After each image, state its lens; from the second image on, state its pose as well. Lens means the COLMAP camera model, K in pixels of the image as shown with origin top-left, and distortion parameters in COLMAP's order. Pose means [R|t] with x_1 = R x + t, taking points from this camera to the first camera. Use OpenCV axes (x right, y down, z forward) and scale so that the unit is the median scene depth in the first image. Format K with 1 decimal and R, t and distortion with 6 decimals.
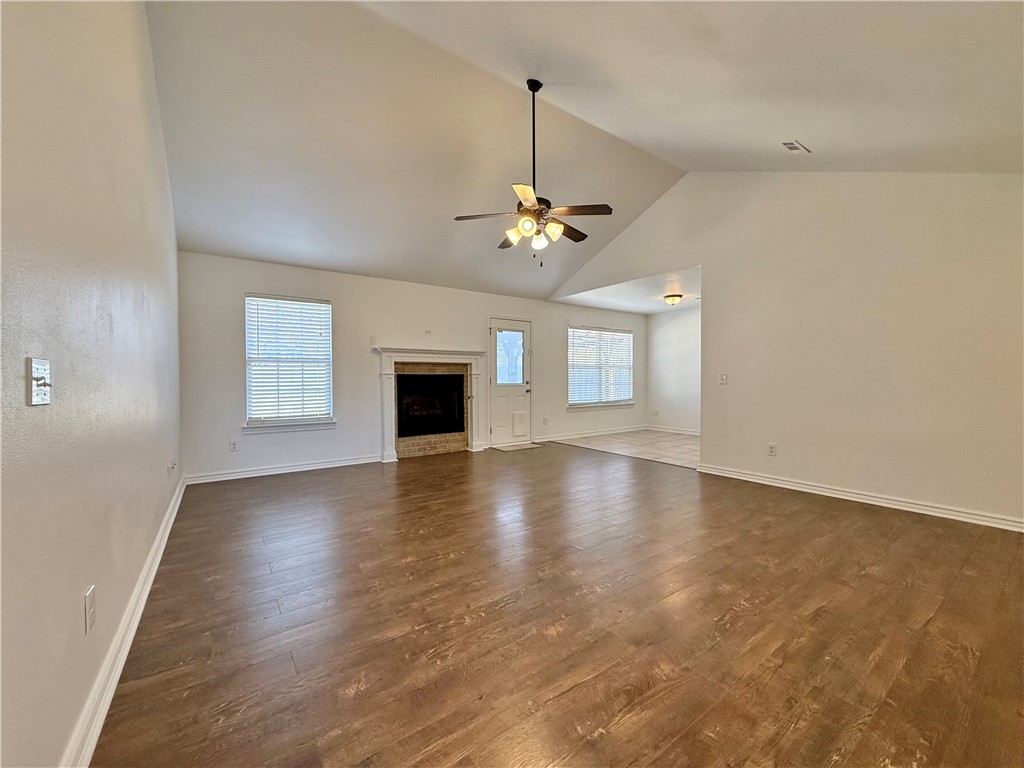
lens RADIAL K [[407.5, 0, 512.0], [0, 407.5, 379.8], [0, 0, 1]] dist [0.000602, -0.000783]
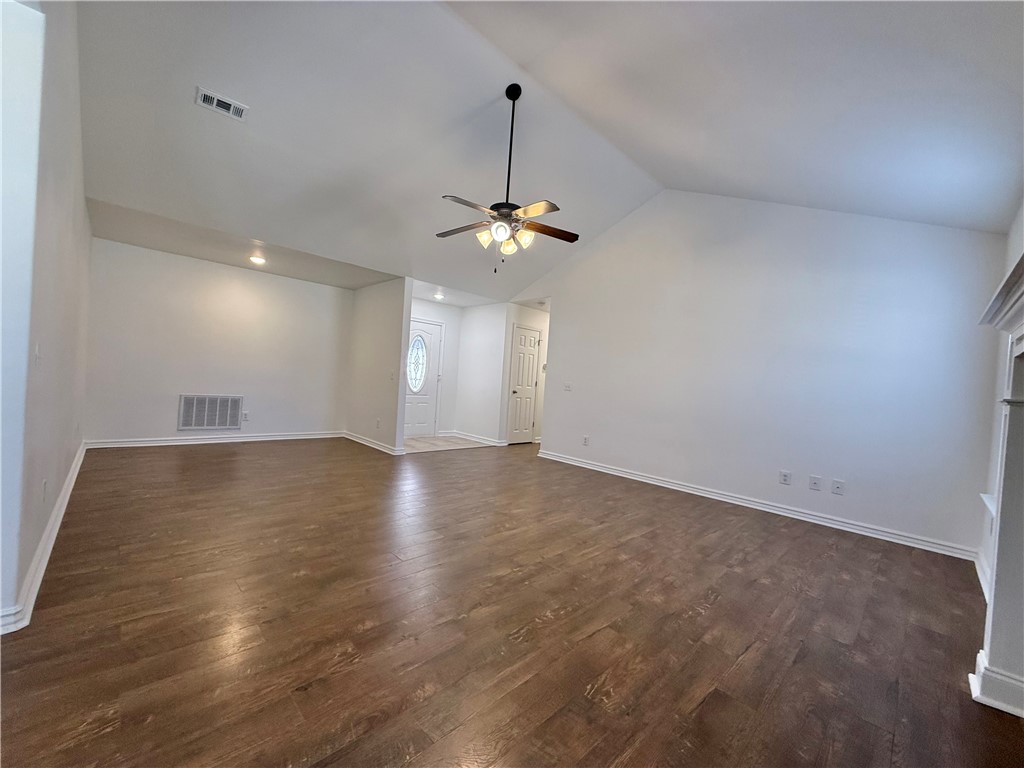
lens RADIAL K [[407.5, 0, 513.5], [0, 407.5, 387.0], [0, 0, 1]] dist [0.000602, -0.000783]
pose [[-0.986432, -0.060793, -0.152501, 0.102824], [-0.064456, 0.997736, 0.019189, -0.009001], [0.150990, 0.028758, -0.988117, 1.255880]]
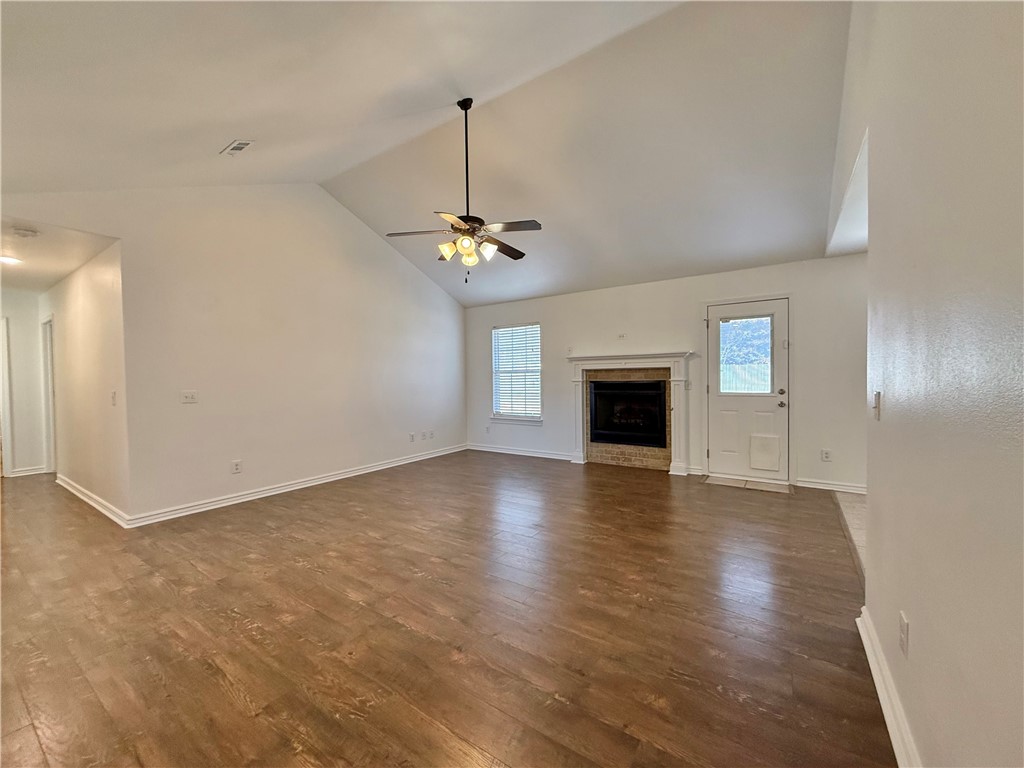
lens RADIAL K [[407.5, 0, 508.6], [0, 407.5, 384.3], [0, 0, 1]] dist [0.000602, -0.000783]
pose [[0.343971, 0.014165, -0.938873, 0.650585], [0.010054, 0.999773, 0.018767, -0.028548], [0.938926, -0.015895, 0.343751, 0.467369]]
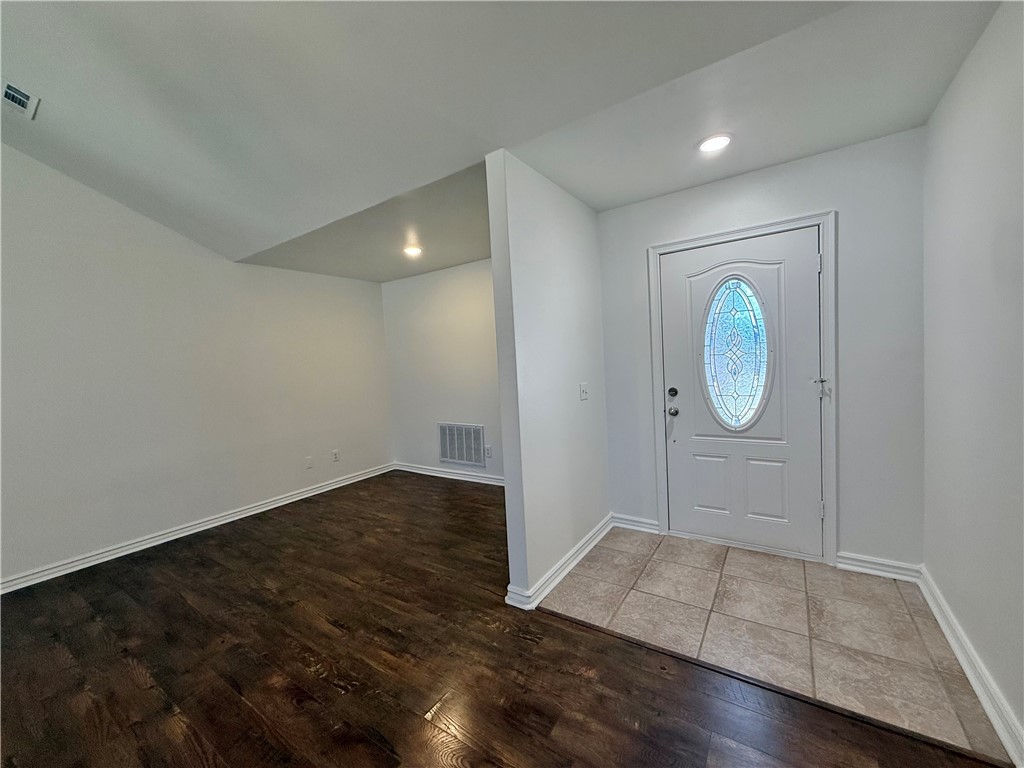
lens RADIAL K [[407.5, 0, 510.6], [0, 407.5, 379.9], [0, 0, 1]] dist [0.000602, -0.000783]
pose [[-0.348252, -0.024017, 0.937093, -0.167613], [0.059029, 0.997126, 0.047492, -0.049463], [-0.935540, 0.071855, -0.345834, 0.316333]]
